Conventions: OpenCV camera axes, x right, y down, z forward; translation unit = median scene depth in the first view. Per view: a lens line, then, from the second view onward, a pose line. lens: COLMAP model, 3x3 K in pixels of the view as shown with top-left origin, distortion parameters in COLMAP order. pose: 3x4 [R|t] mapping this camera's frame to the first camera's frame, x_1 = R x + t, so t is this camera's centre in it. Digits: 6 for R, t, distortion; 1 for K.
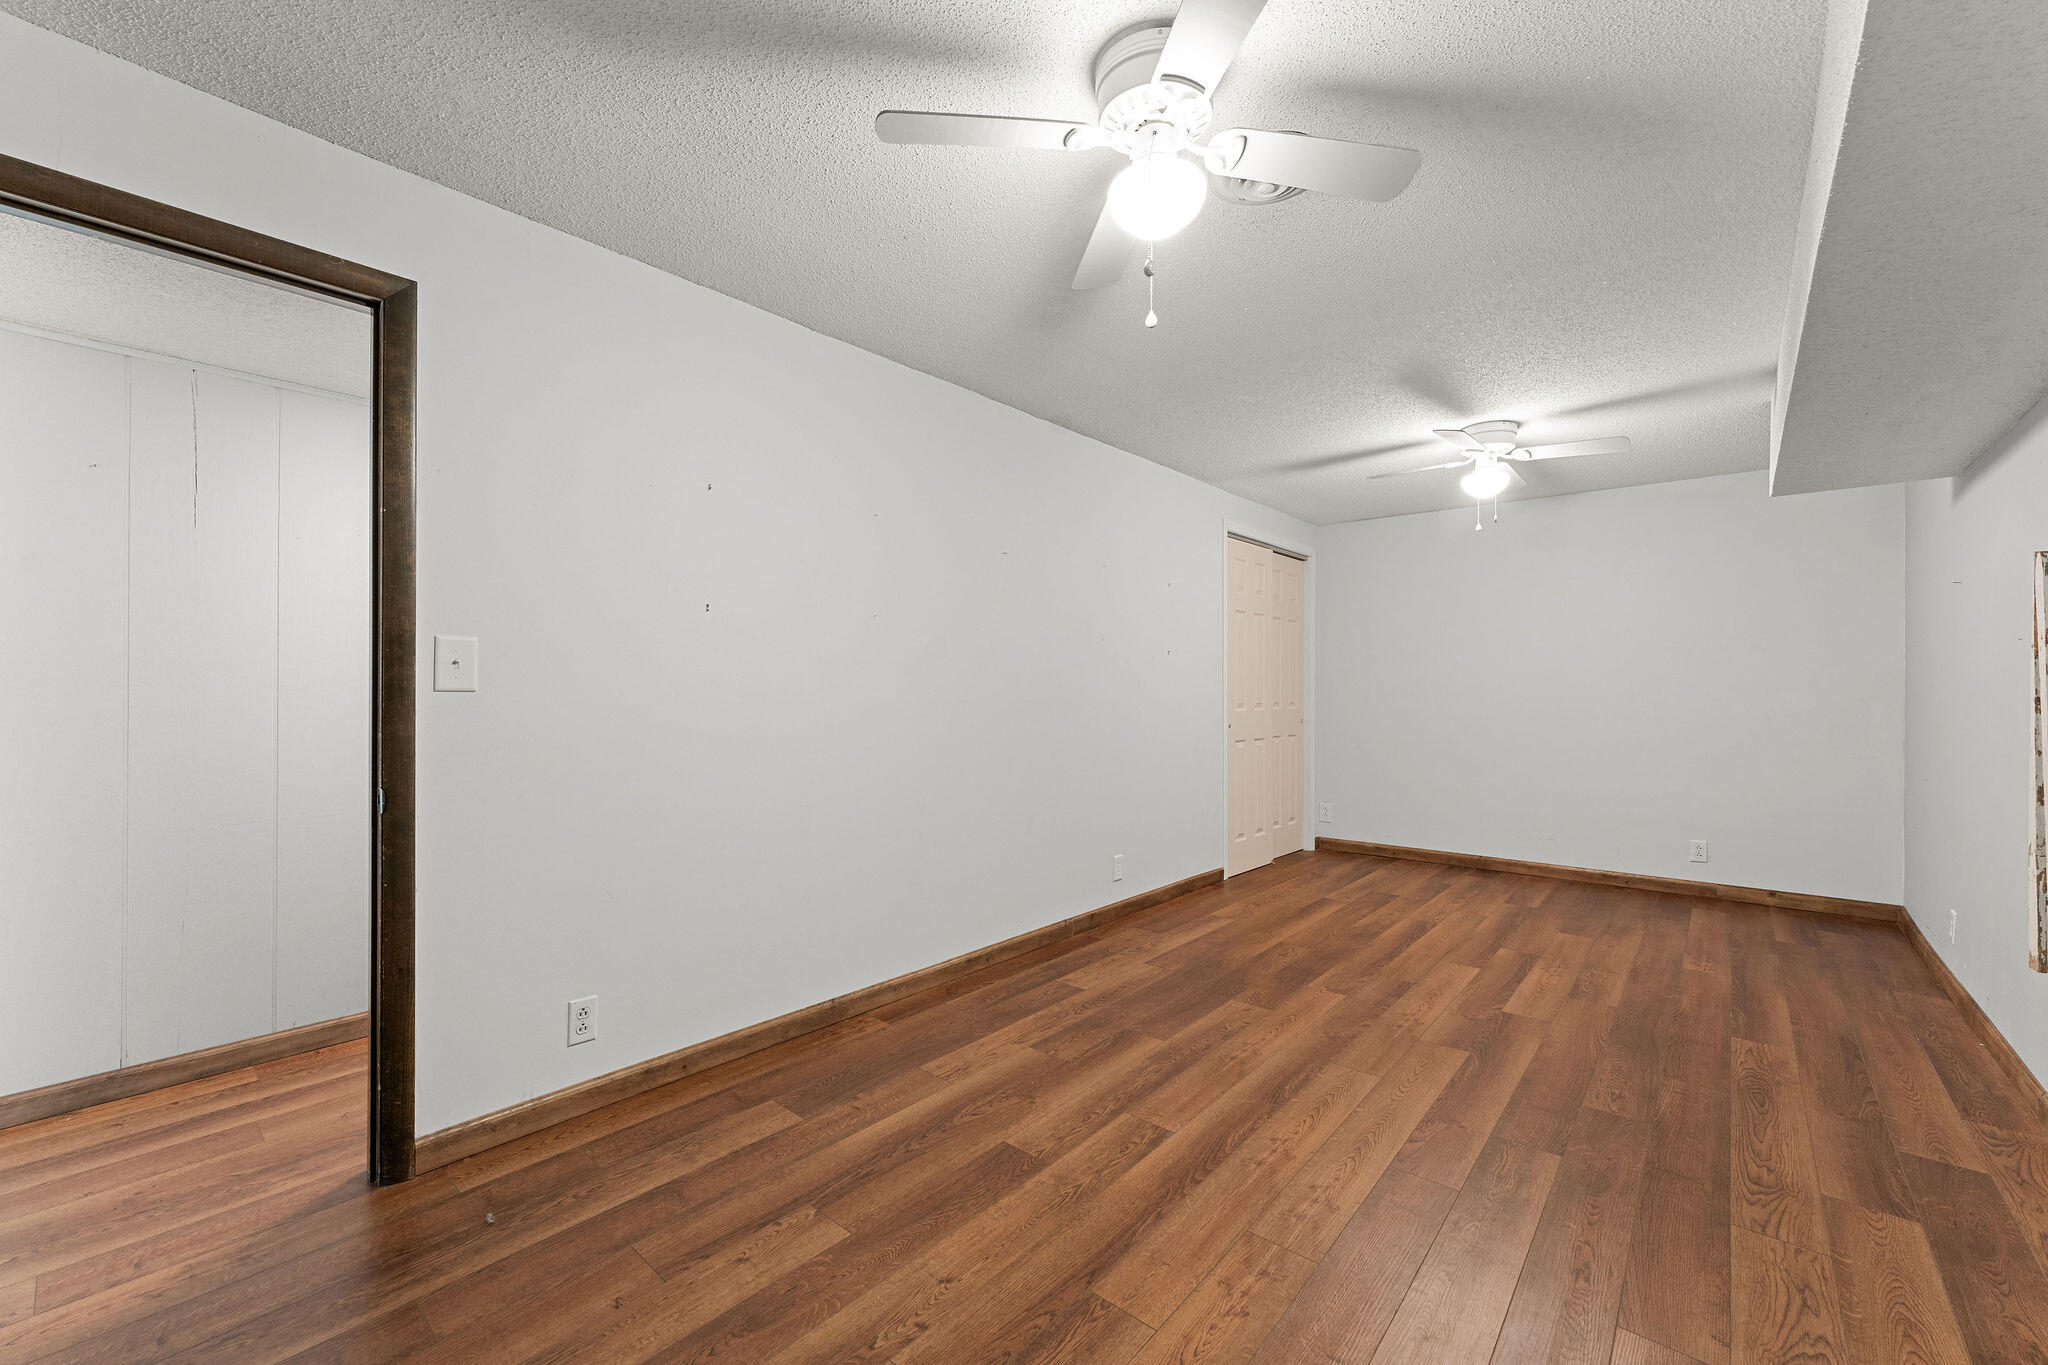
lens RADIAL K [[809.6, 0, 1016.6], [0, 809.6, 690.7], [0, 0, 1]] dist [-0.001098, 0.000043]
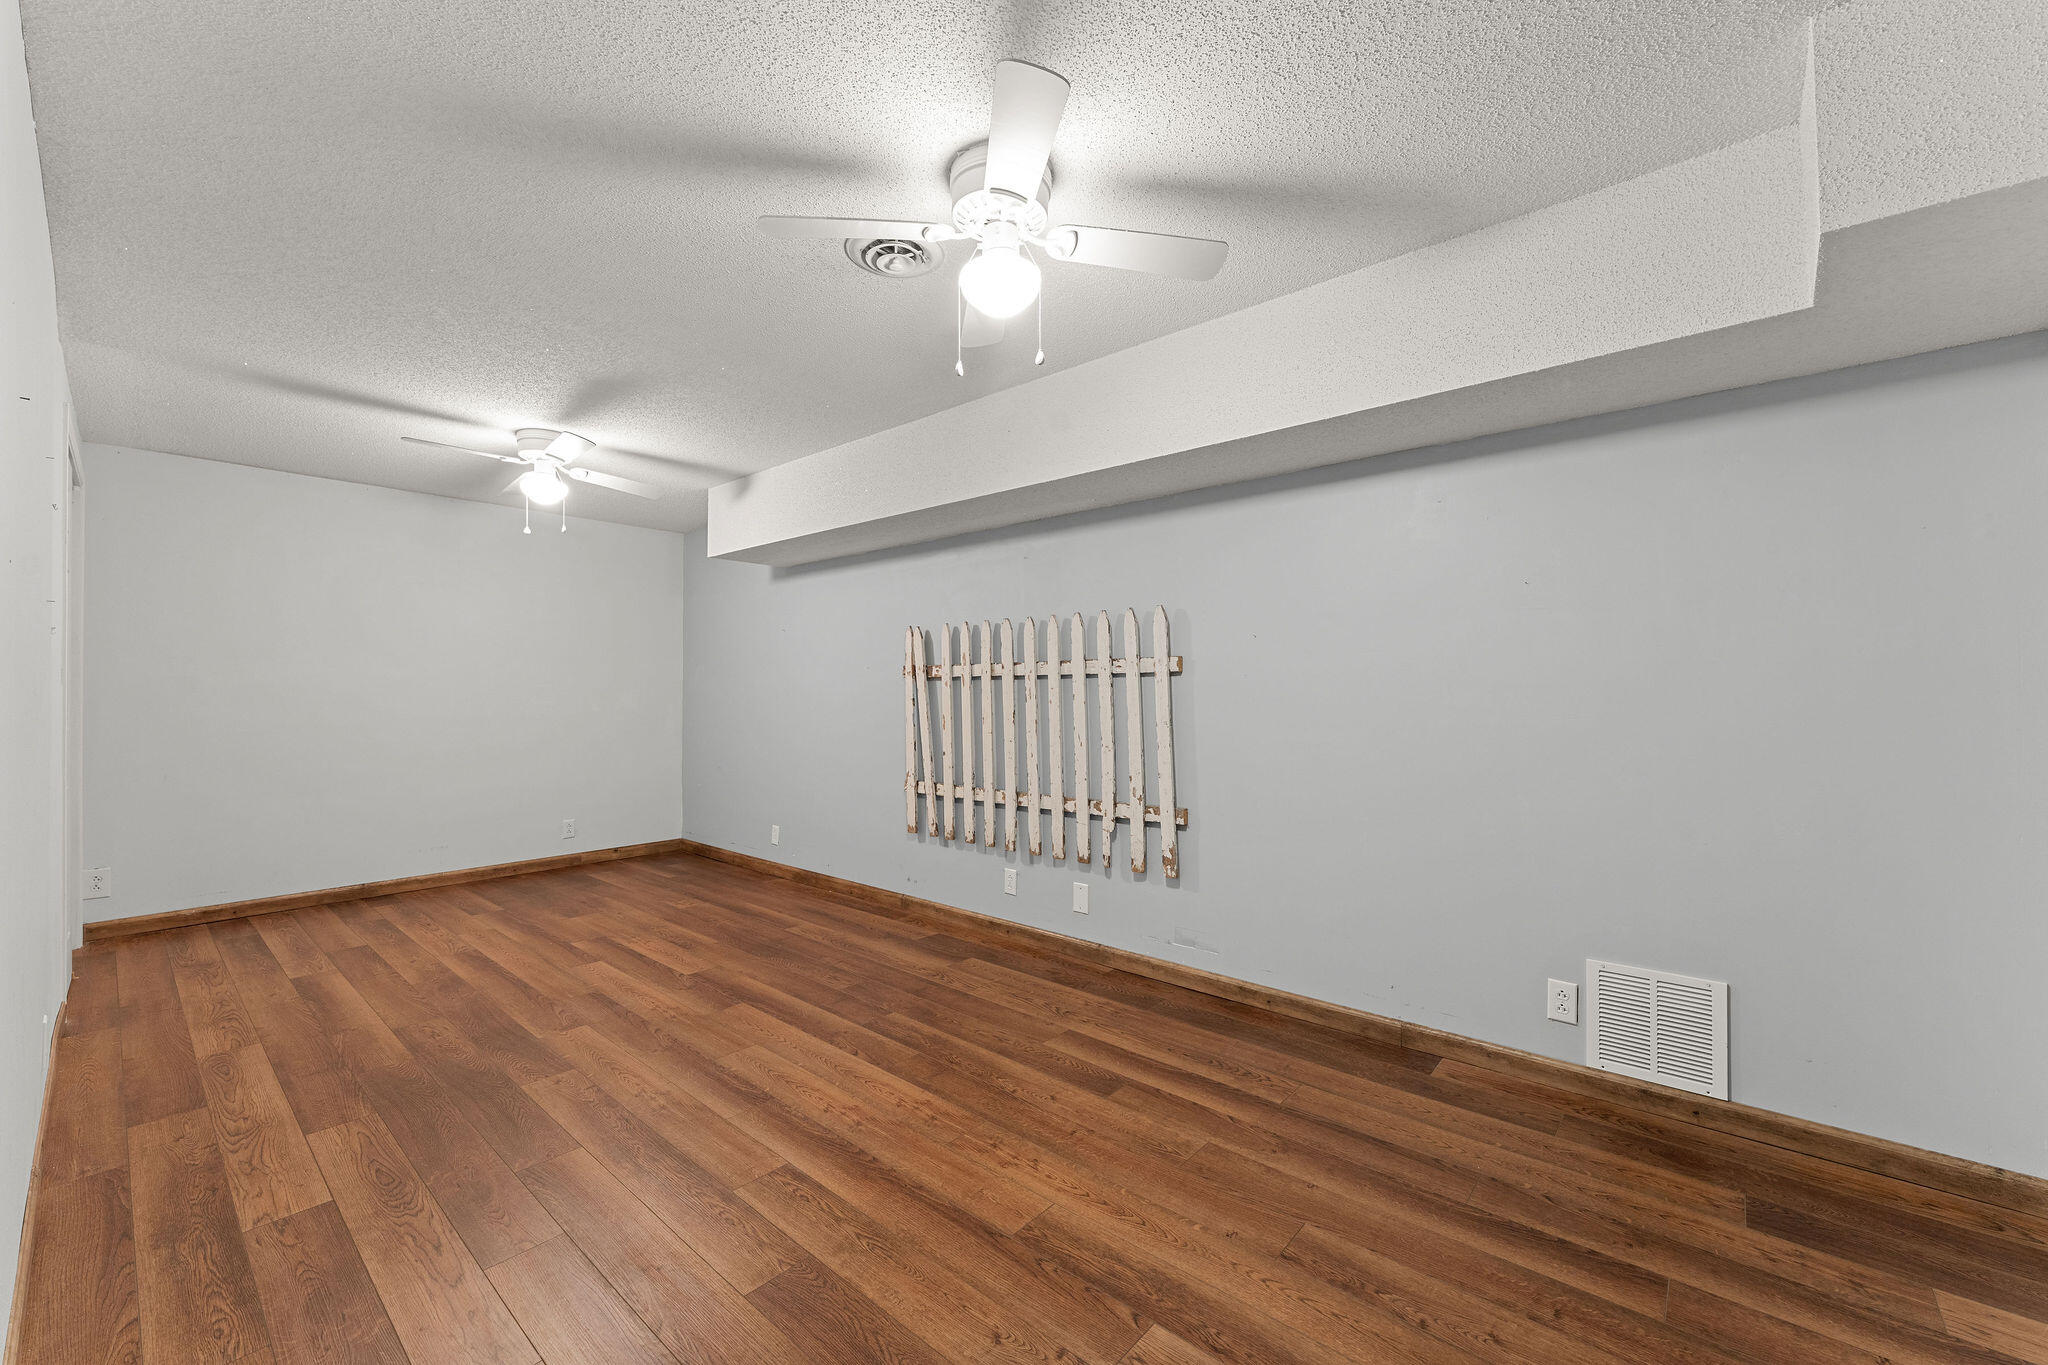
lens RADIAL K [[809.6, 0, 1016.6], [0, 809.6, 690.7], [0, 0, 1]] dist [-0.001098, 0.000043]
pose [[0.003626, -0.000663, 0.999993, -0.533565], [0.001726, 0.999998, 0.000657, -0.007779], [-0.999992, 0.001724, 0.003627, 0.511401]]
